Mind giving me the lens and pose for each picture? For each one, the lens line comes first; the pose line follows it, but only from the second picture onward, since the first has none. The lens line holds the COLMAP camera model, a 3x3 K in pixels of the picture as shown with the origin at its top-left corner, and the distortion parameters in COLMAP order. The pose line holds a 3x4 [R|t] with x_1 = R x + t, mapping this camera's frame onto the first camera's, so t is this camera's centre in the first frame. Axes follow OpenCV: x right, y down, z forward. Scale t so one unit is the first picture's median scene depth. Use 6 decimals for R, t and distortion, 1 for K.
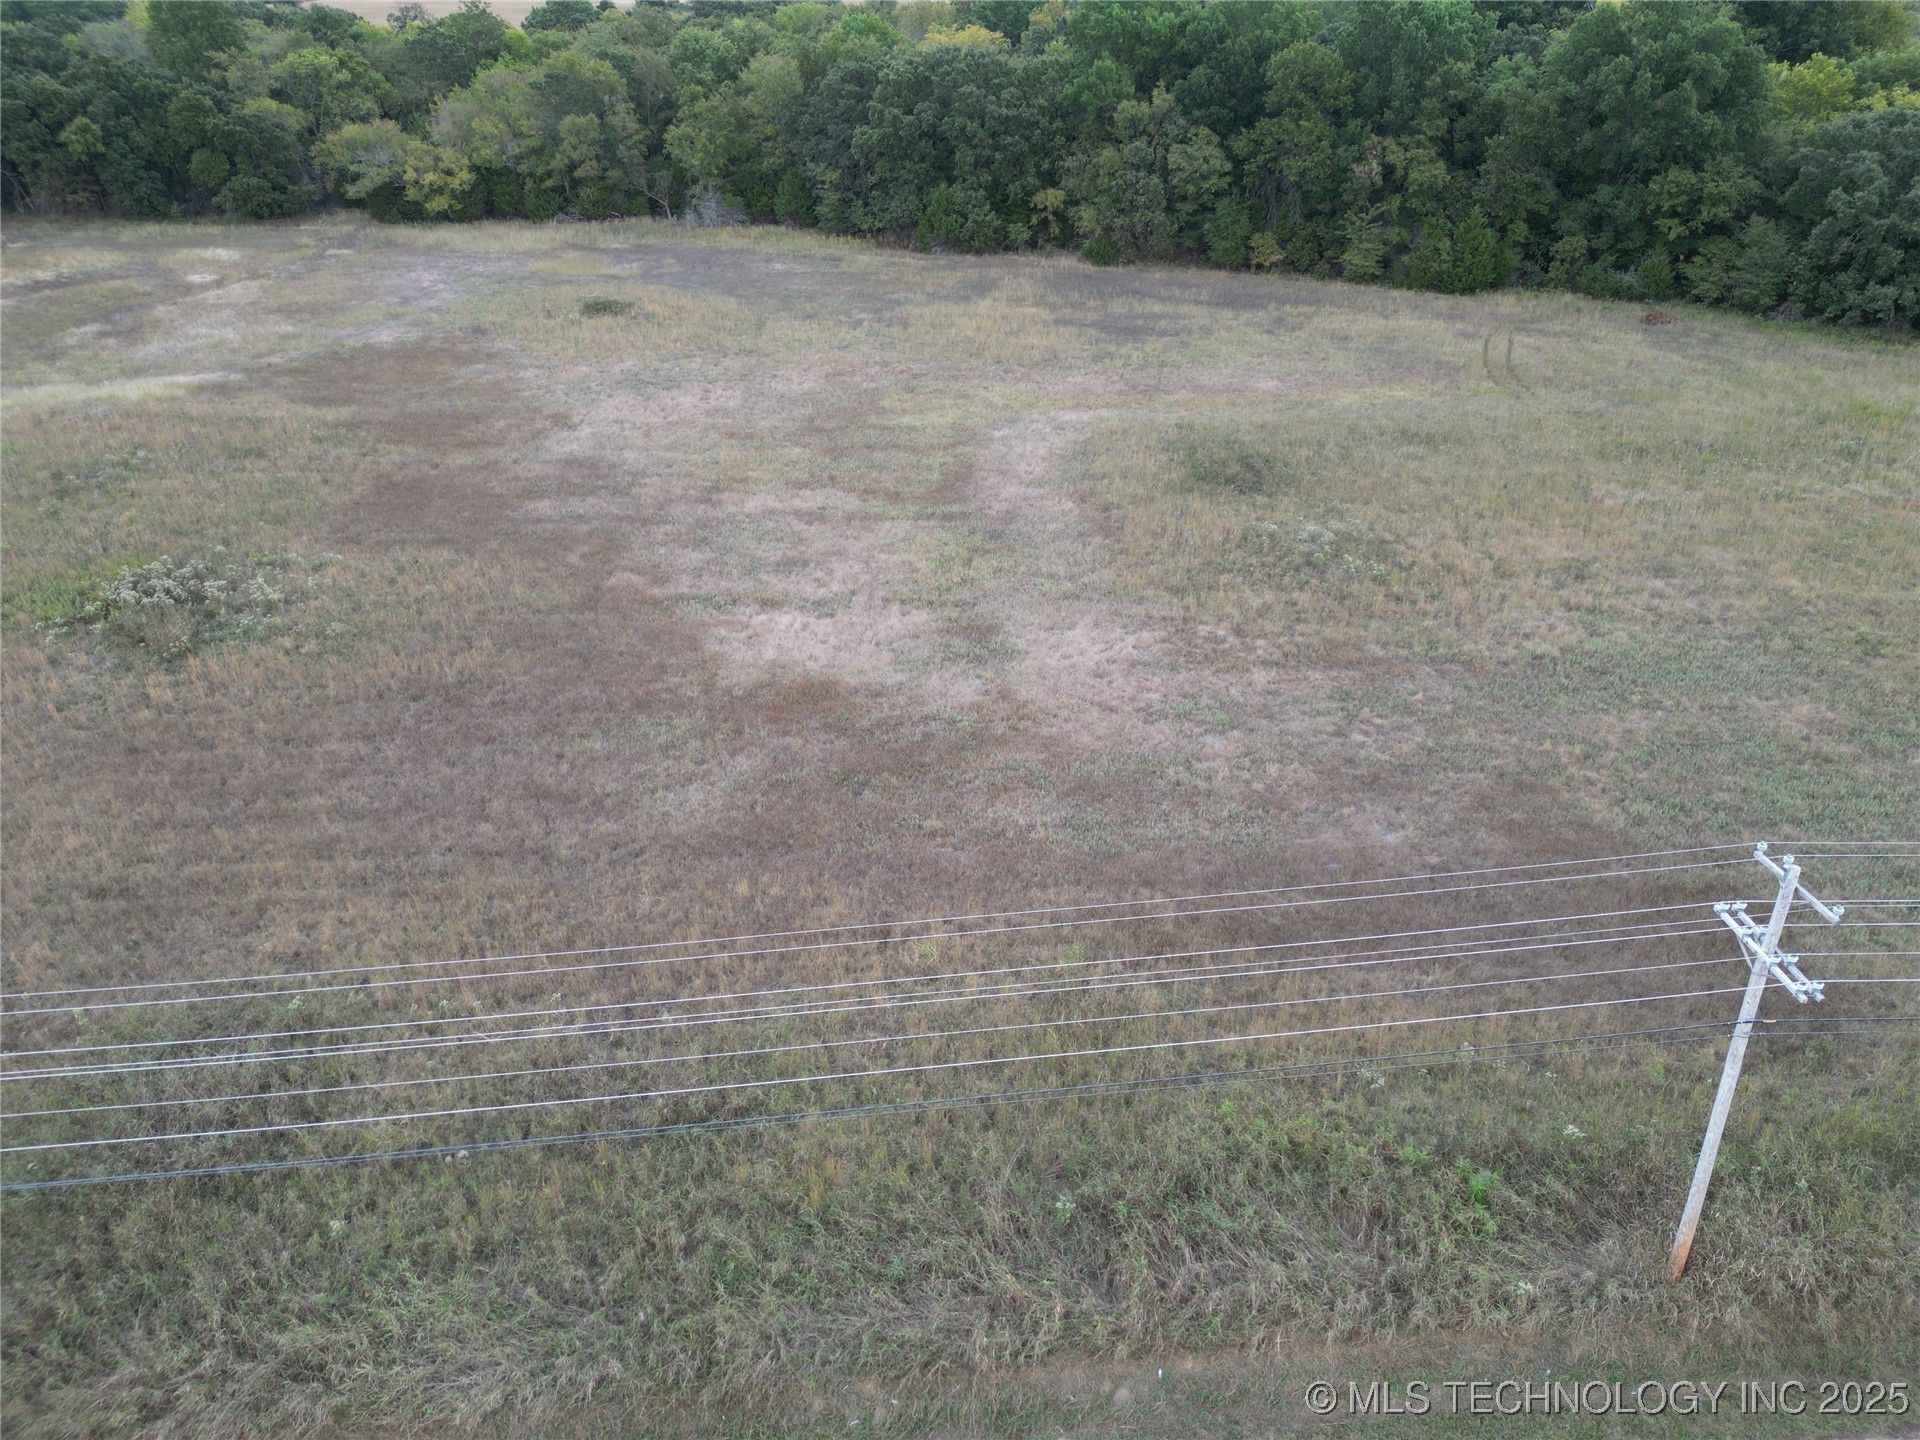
lens RADIAL K [[1345.0, 0, 959.0], [0, 1345.0, 720.1], [0, 0, 1]] dist [0.063665, -0.056514]
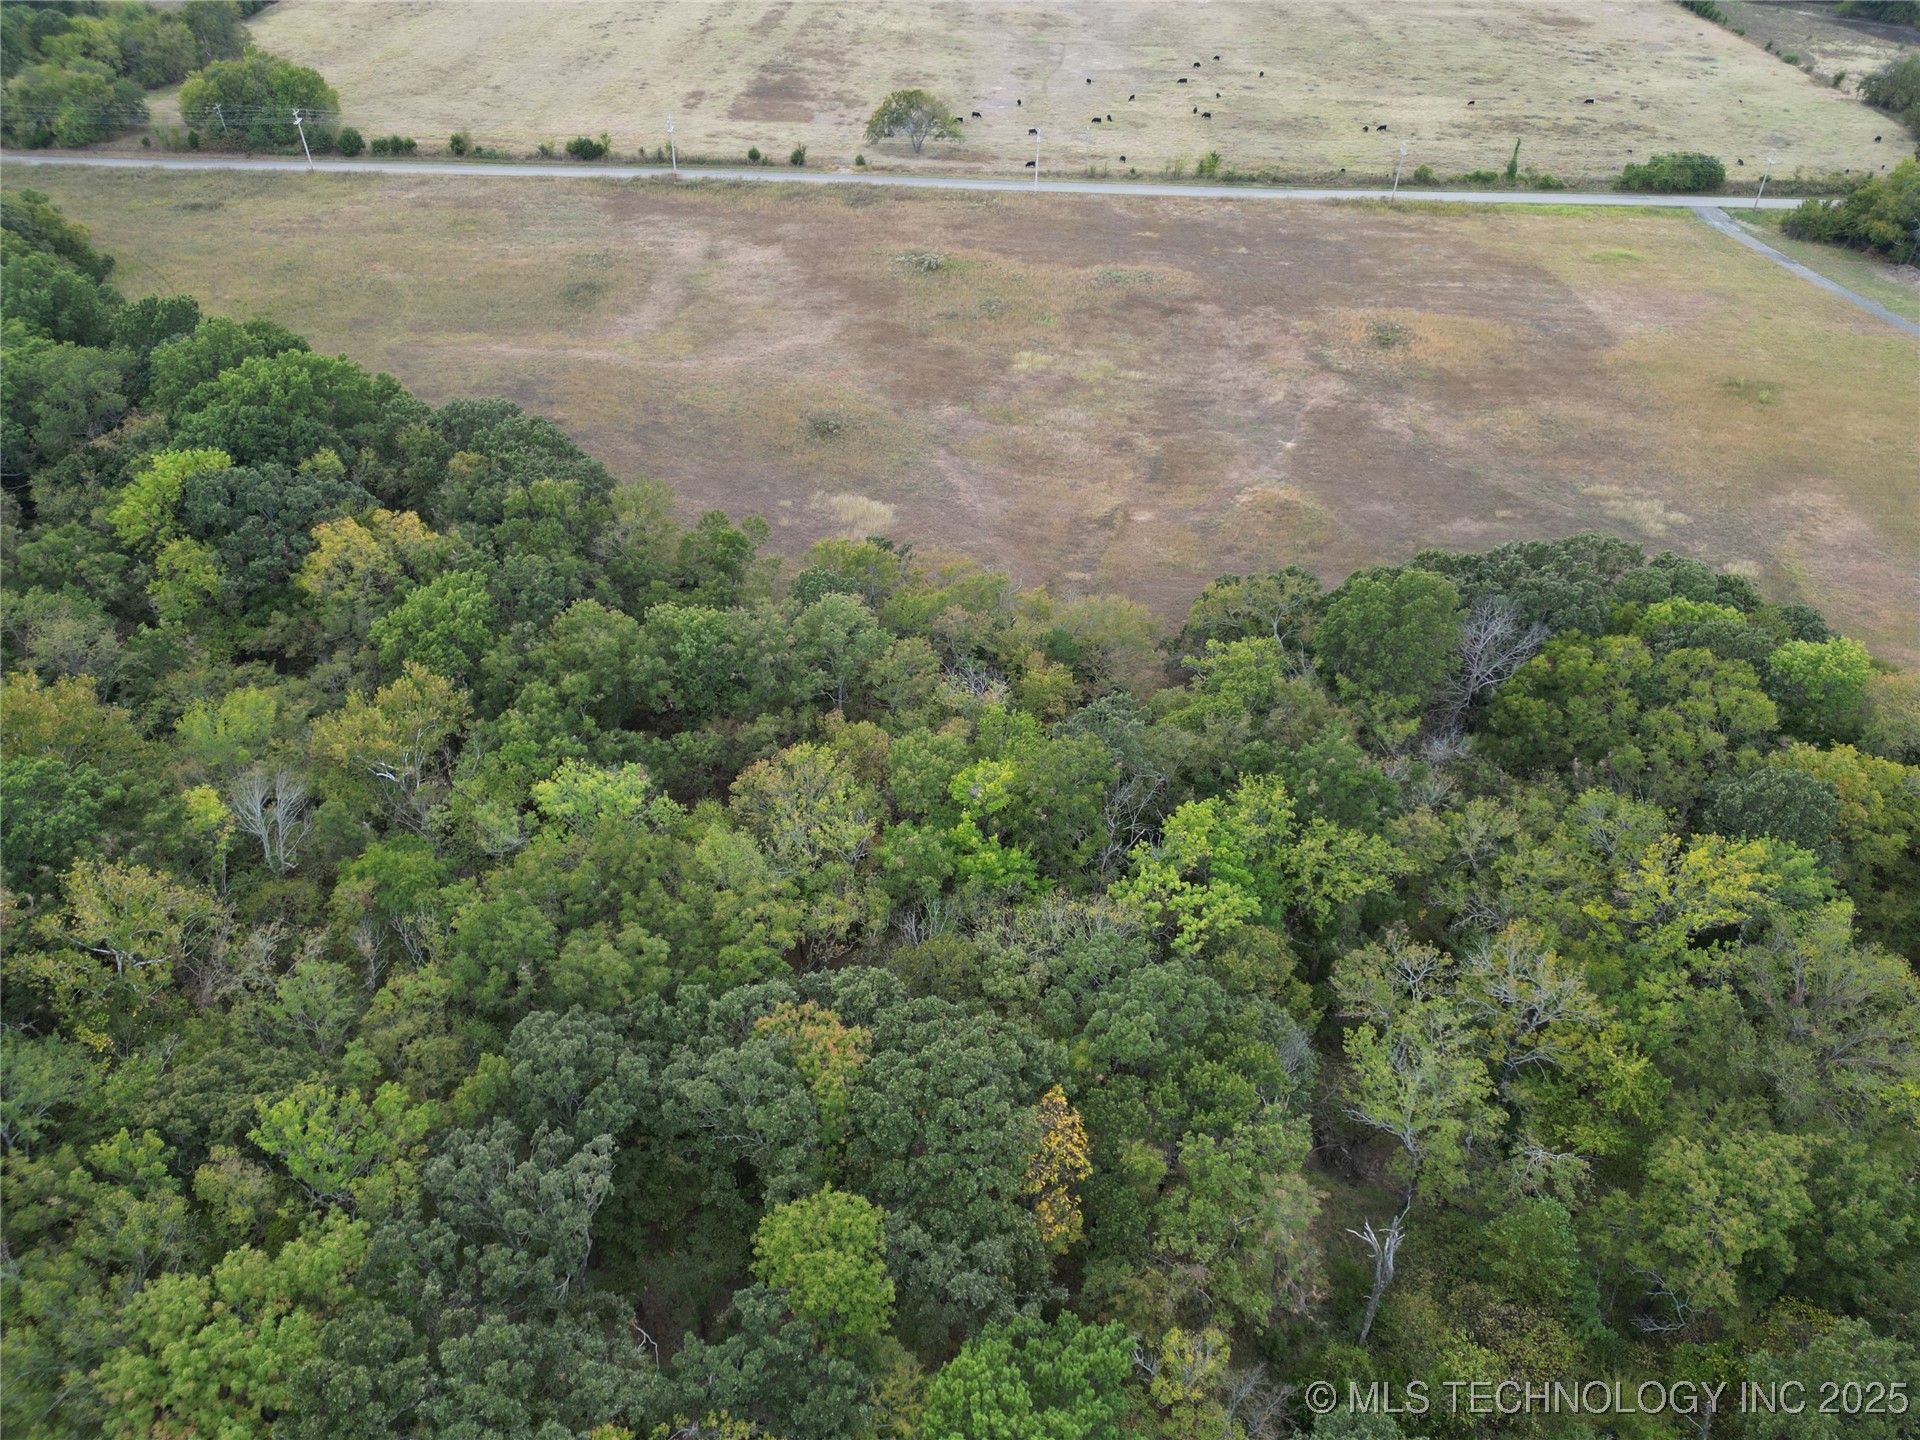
lens RADIAL K [[1345.0, 0, 958.4], [0, 1345.0, 713.6], [0, 0, 1]] dist [0.063665, -0.056514]
pose [[-0.997584, -0.056846, 0.039927, -0.416053], [0.014604, 0.390312, 0.920567, -1.380852], [-0.067914, 0.918926, -0.388539, 1.638659]]
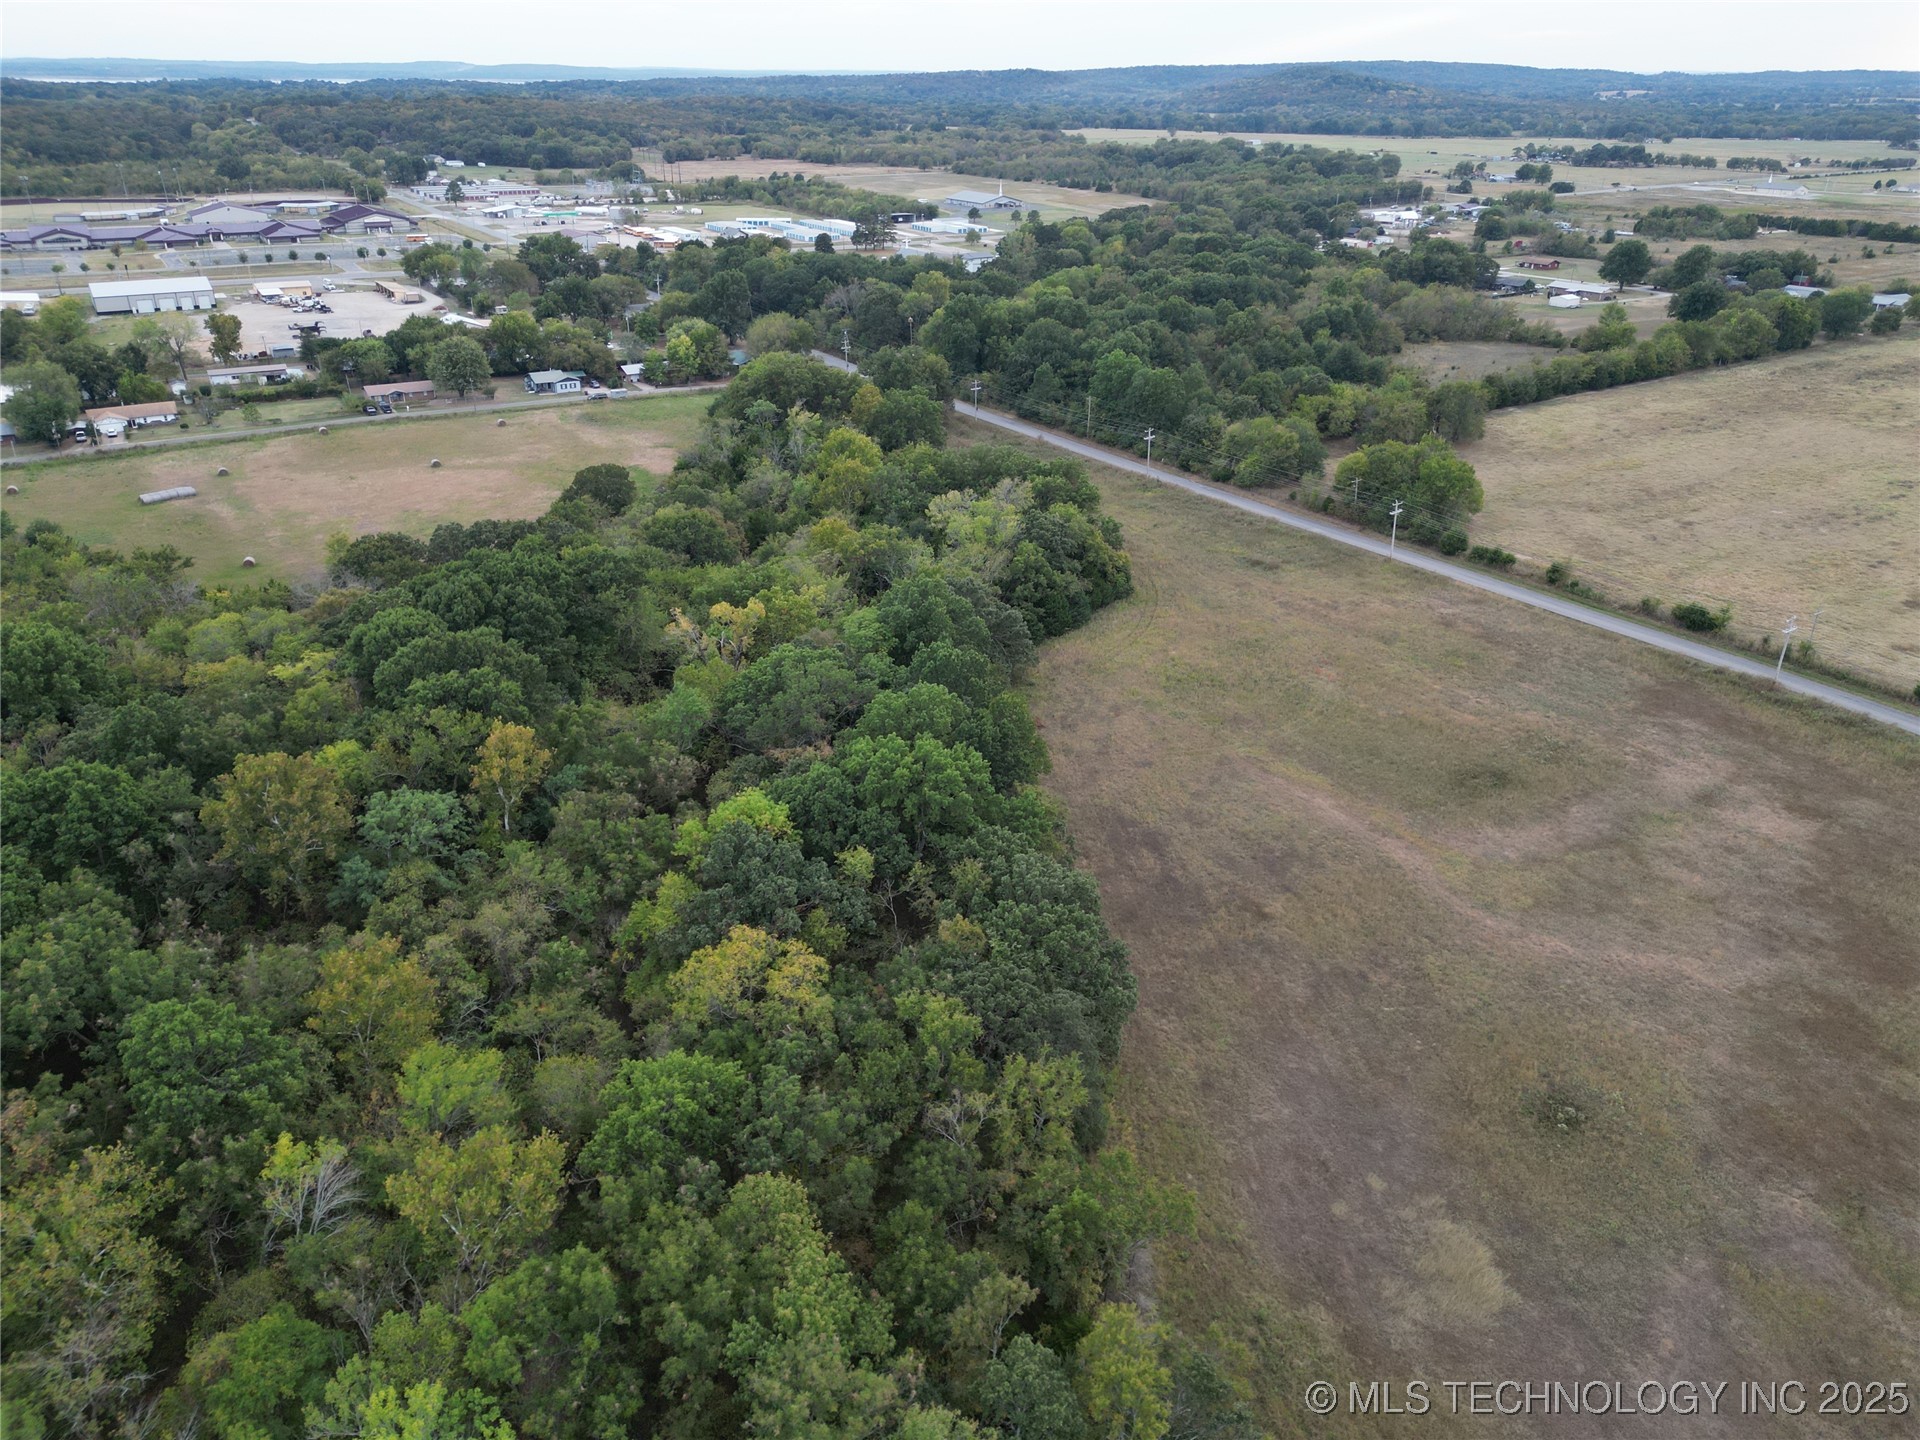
lens RADIAL K [[1345.0, 0, 953.8], [0, 1345.0, 720.4], [0, 0, 1]] dist [0.063665, -0.056514]
pose [[-0.495827, -0.380755, 0.780501, -0.608414], [0.419655, 0.681800, 0.599199, -1.117070], [-0.760293, 0.624640, -0.178269, 1.160502]]
